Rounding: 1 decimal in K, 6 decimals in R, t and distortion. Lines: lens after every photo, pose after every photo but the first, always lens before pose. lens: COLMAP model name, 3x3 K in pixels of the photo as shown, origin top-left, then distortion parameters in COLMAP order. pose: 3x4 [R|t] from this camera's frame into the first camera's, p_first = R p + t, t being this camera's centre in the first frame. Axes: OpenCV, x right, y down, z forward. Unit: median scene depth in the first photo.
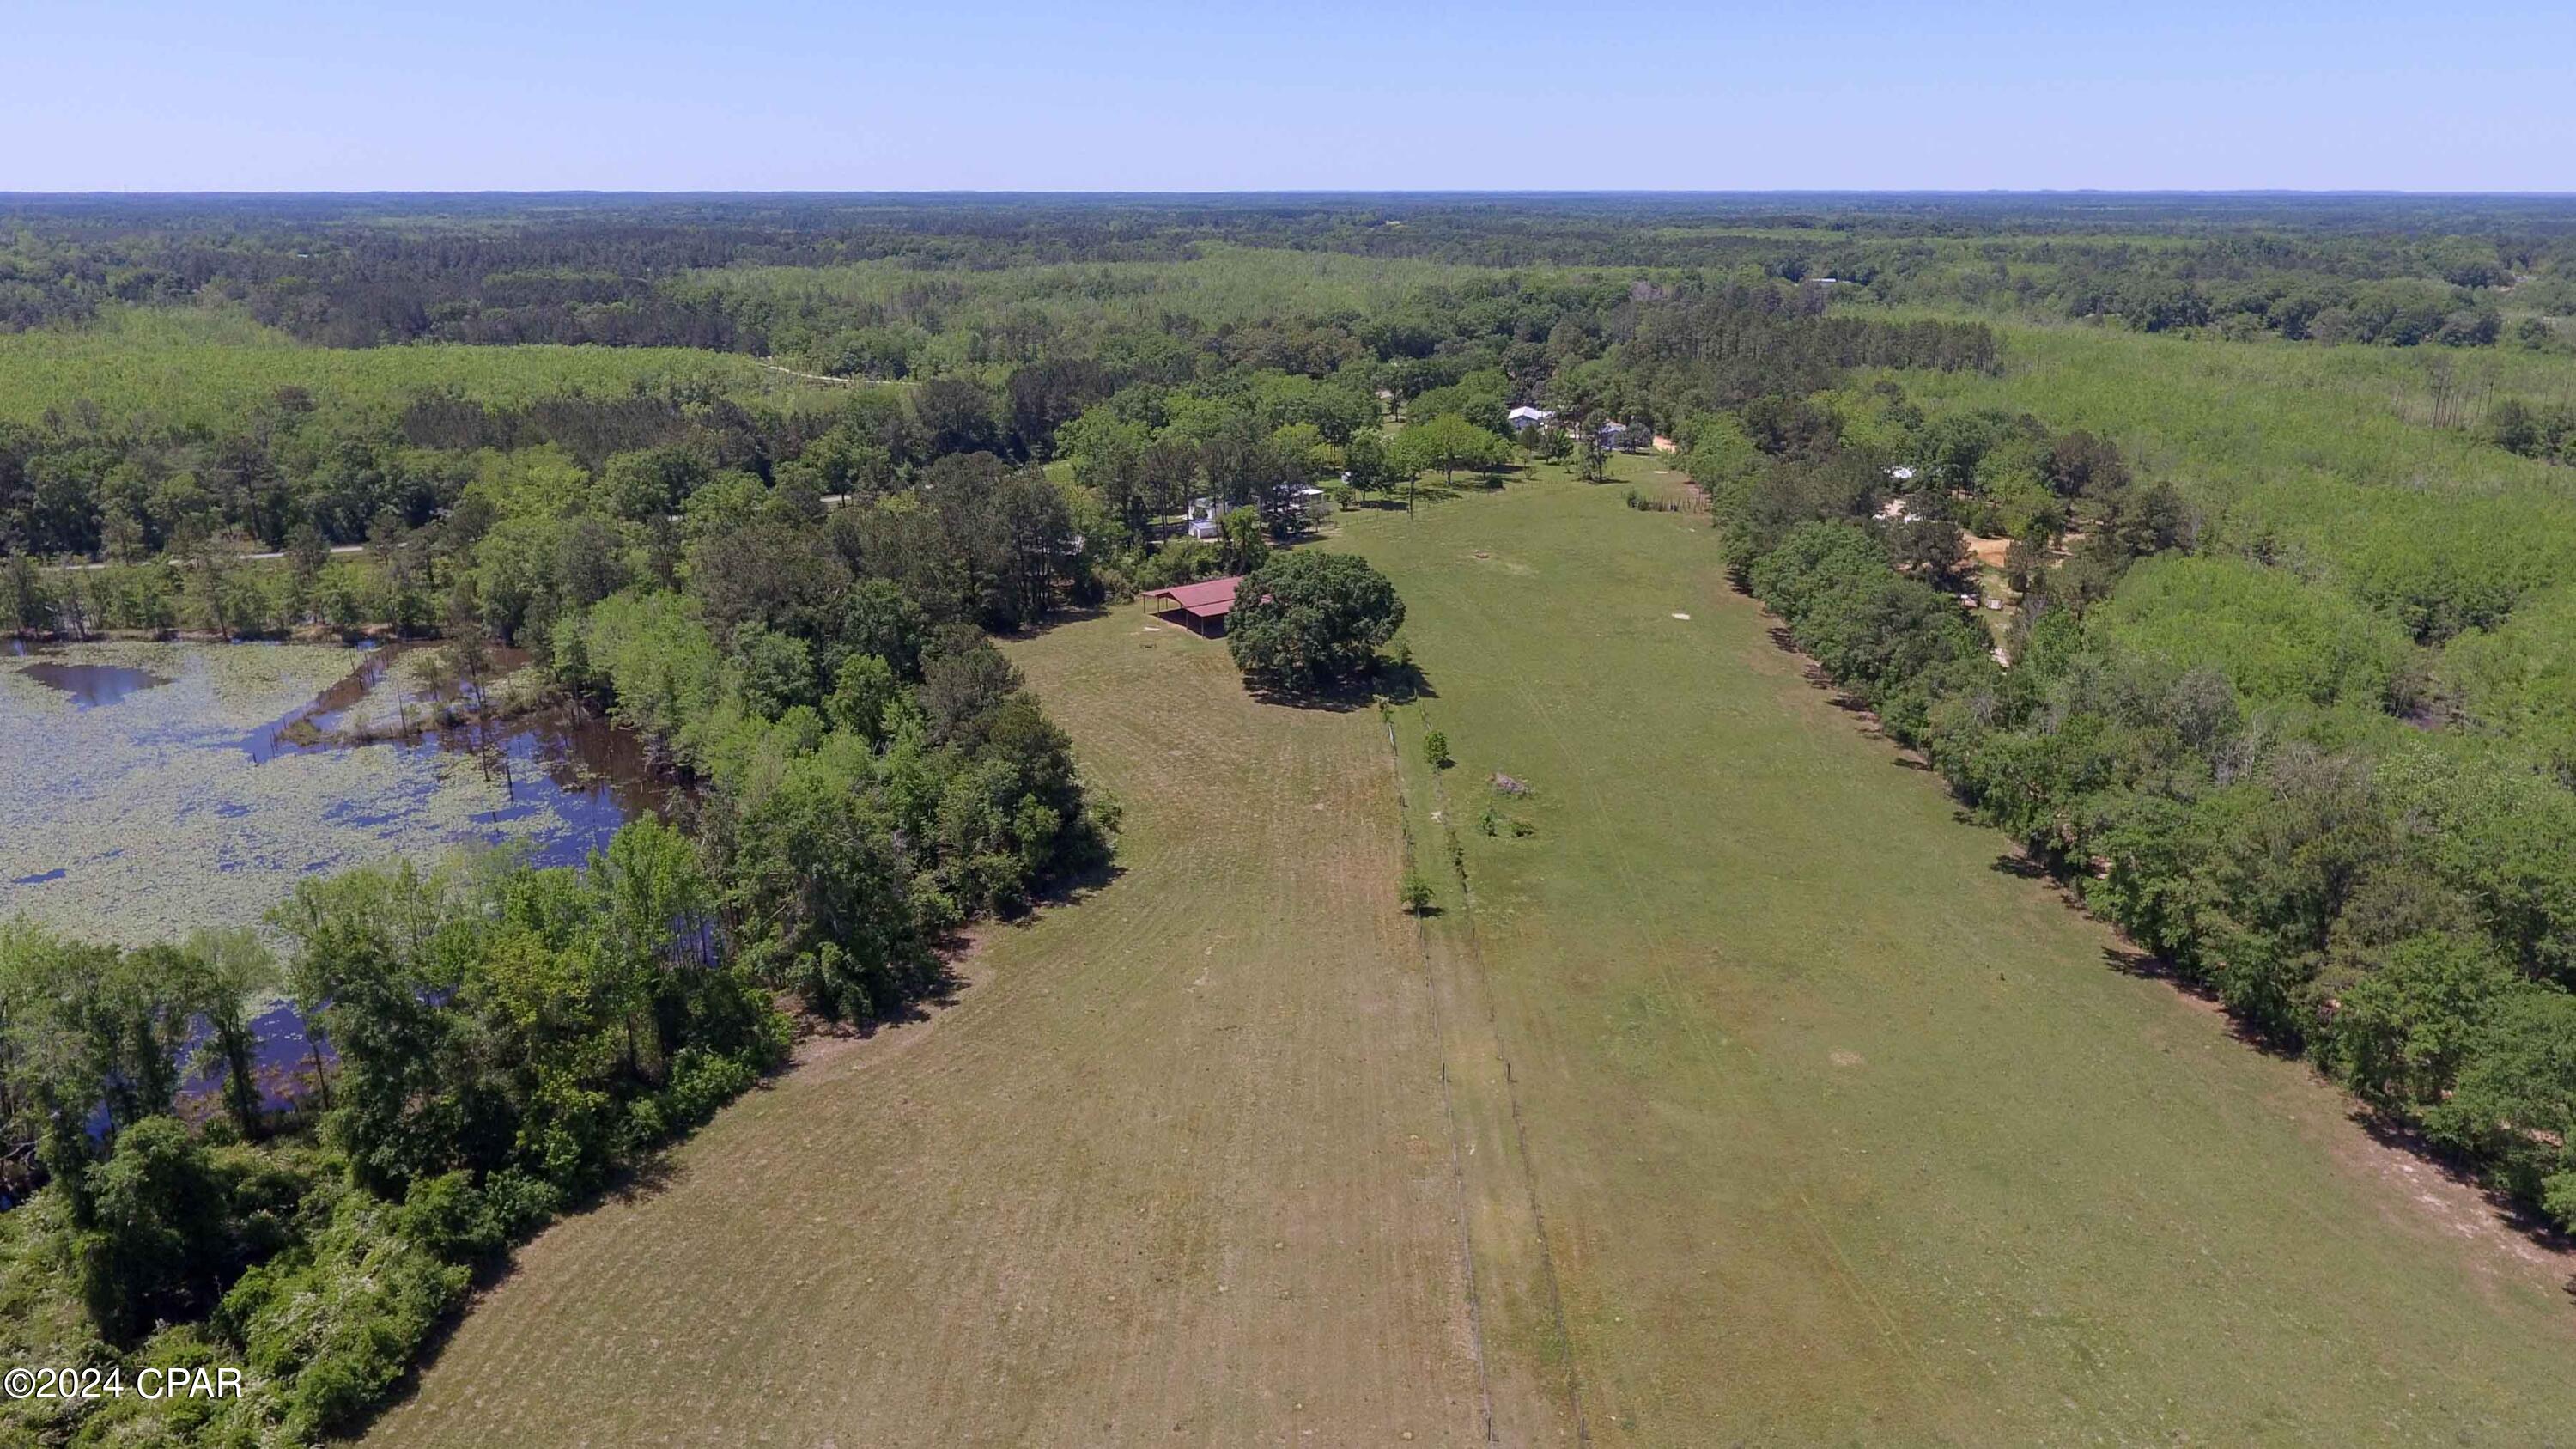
lens RADIAL K [[1589.2, 0, 1308.2], [0, 1589.2, 723.6], [0, 0, 1]] dist [0.003757, -0.009342]
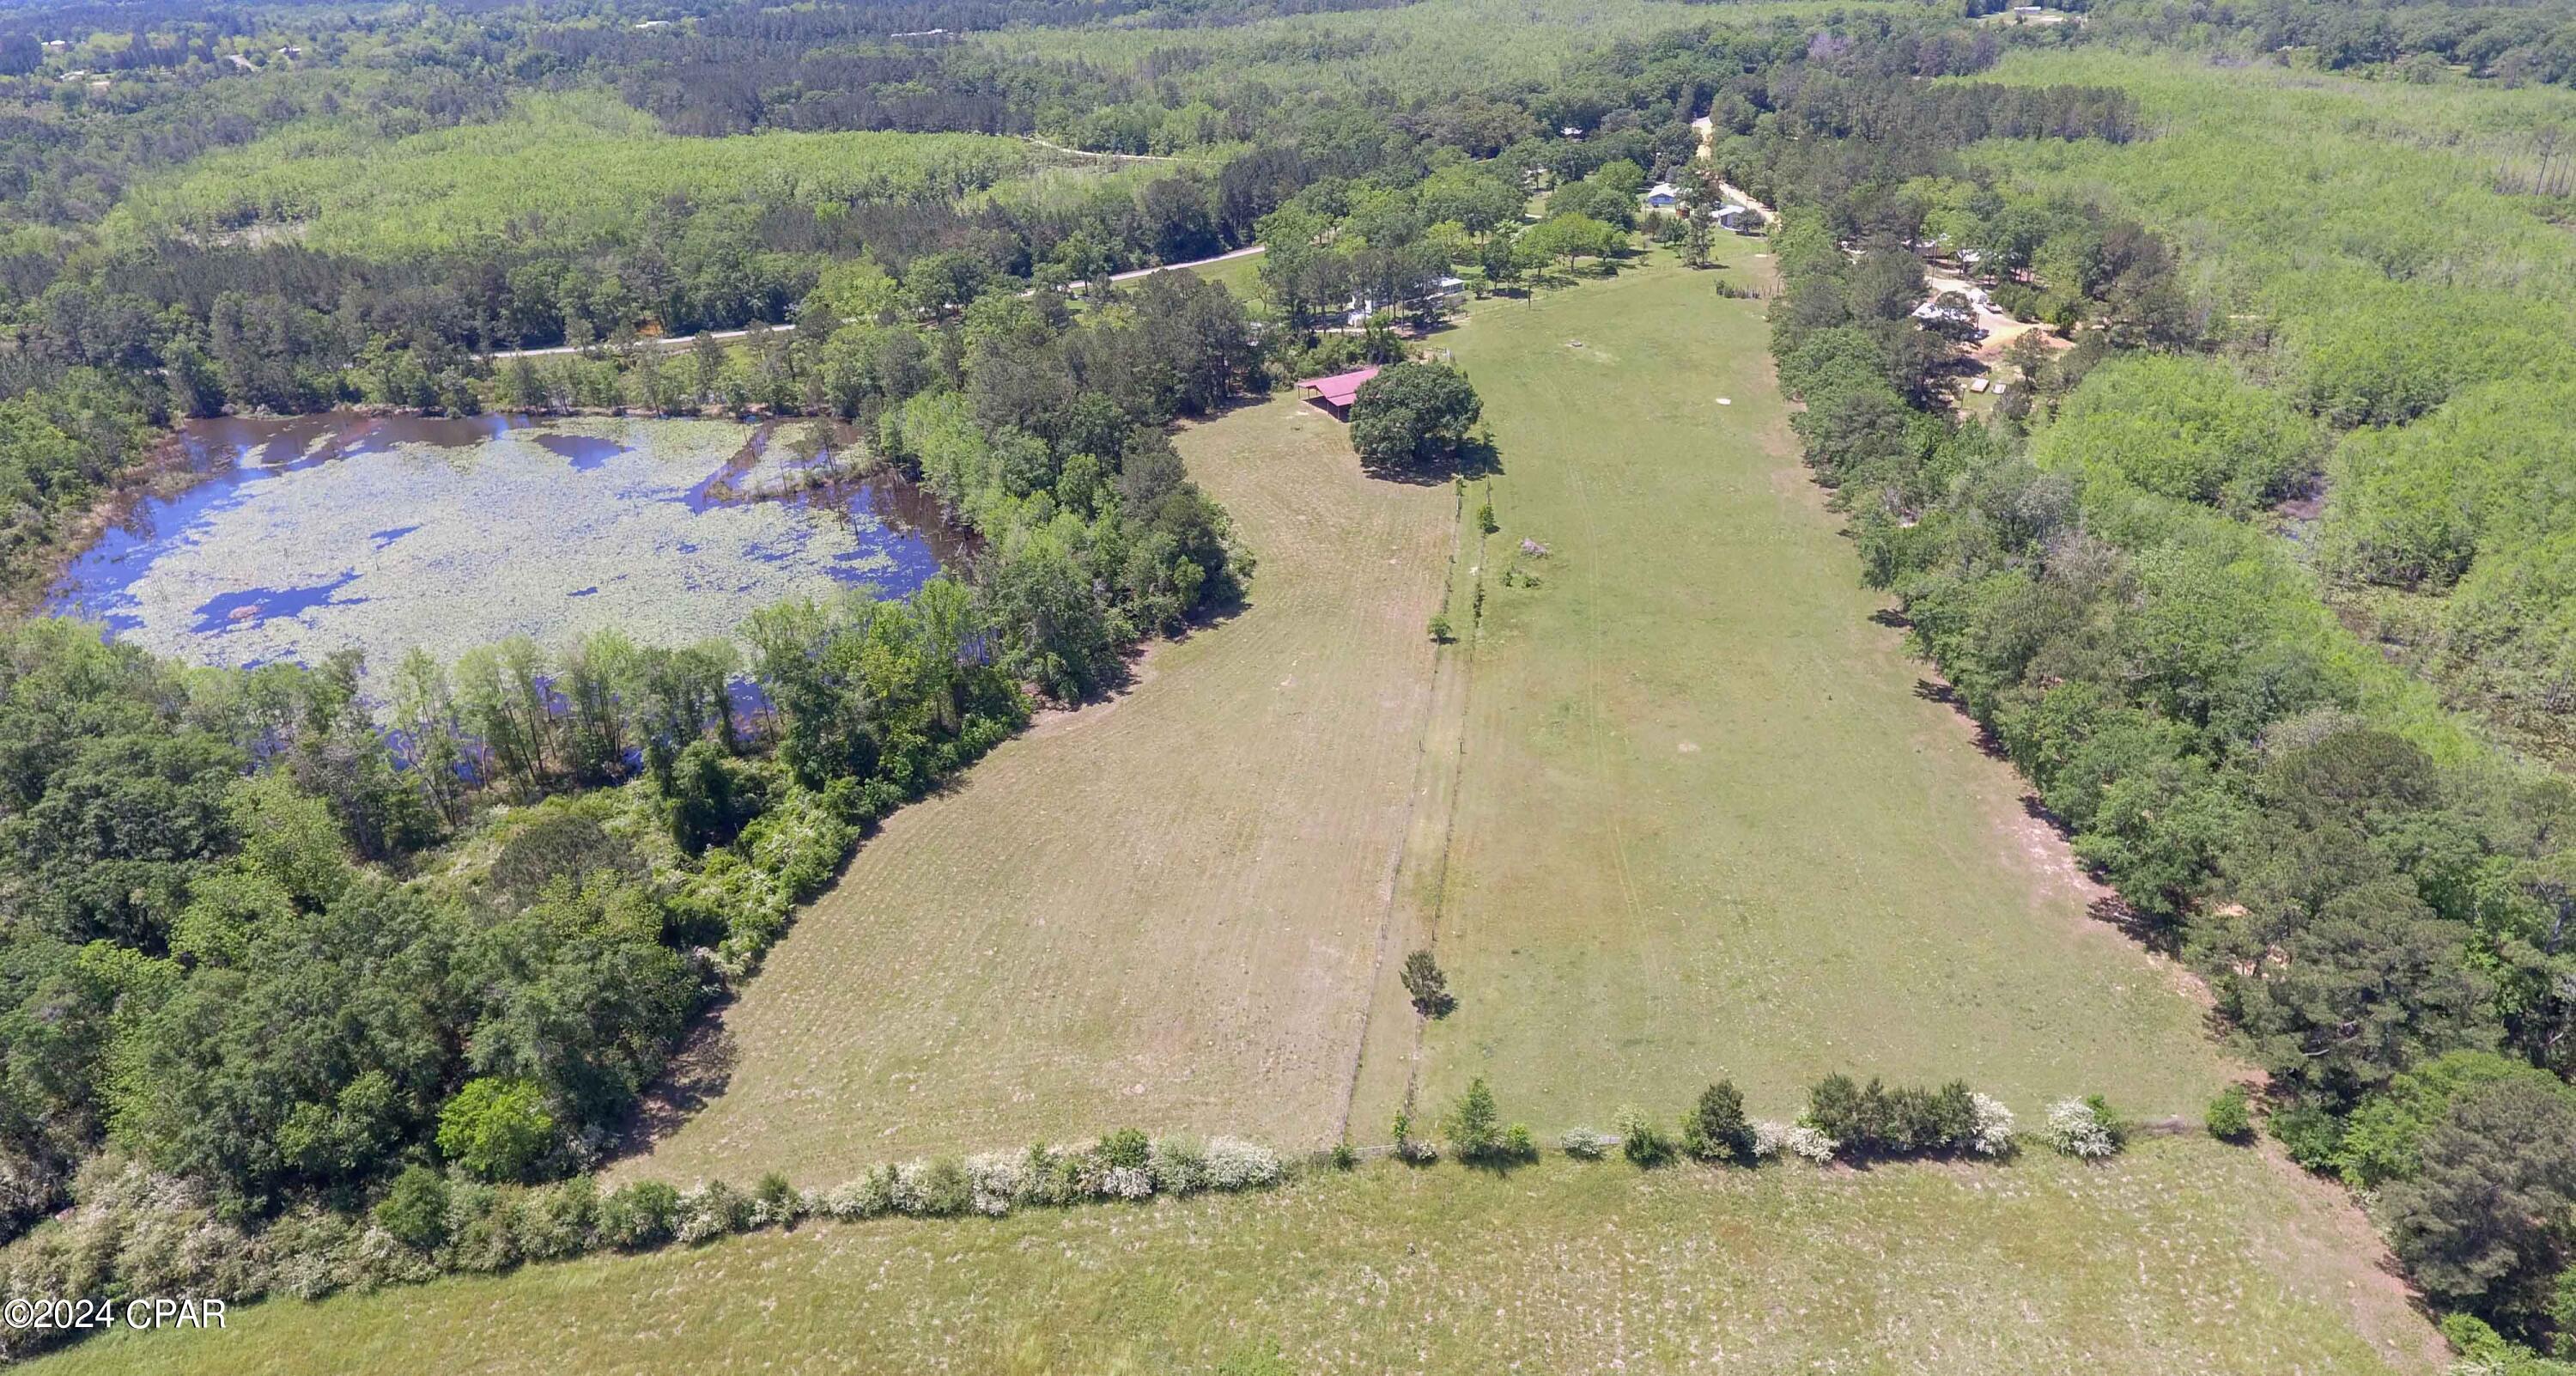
lens RADIAL K [[1488.3, 0, 1313.5], [0, 1488.3, 624.1], [0, 0, 1]] dist [-0.004957, 0.001993]
pose [[0.988216, 0.027393, -0.150594, 0.123985], [-0.006807, 0.990747, 0.135548, -0.064546], [0.152914, -0.132925, 0.979259, -0.289374]]
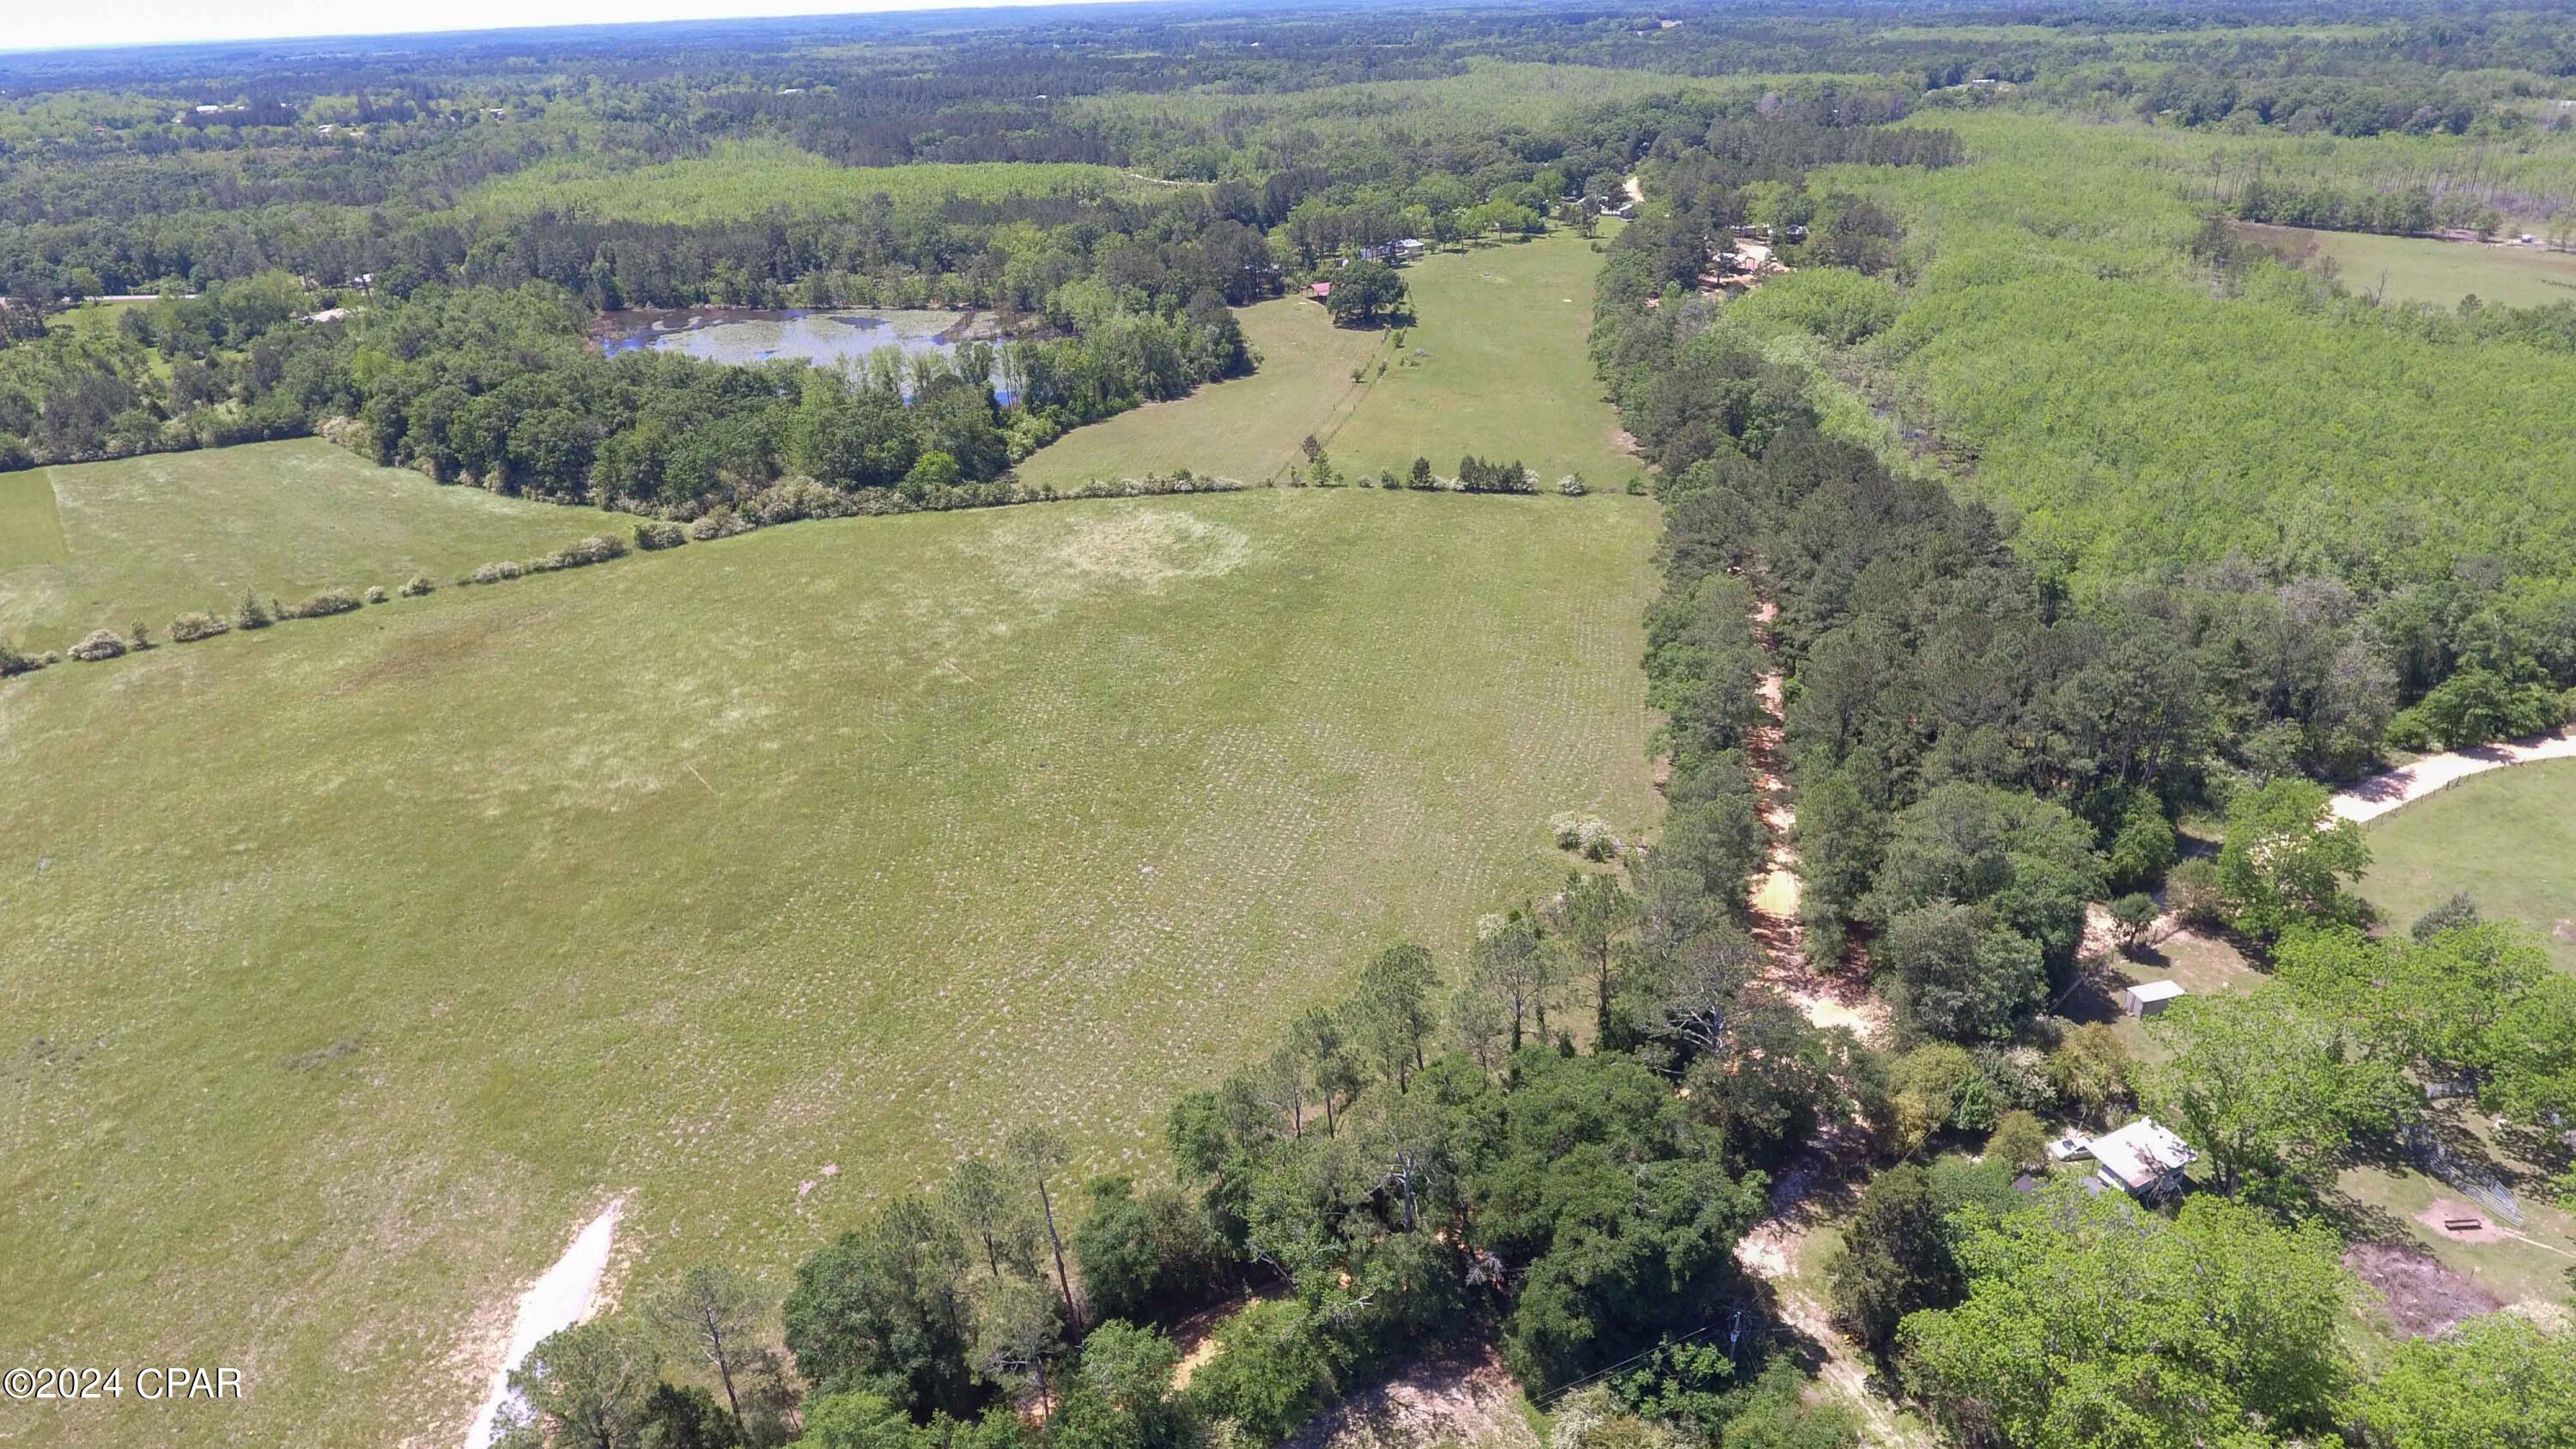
lens RADIAL K [[1516.7, 0, 1294.5], [0, 1516.7, 735.9], [0, 0, 1]] dist [-0.003064, 0.000306]
pose [[0.977032, 0.058684, -0.204854, 0.416129], [-0.029275, 0.989182, 0.143746, 0.270743], [0.211073, -0.134447, 0.968180, -1.282102]]
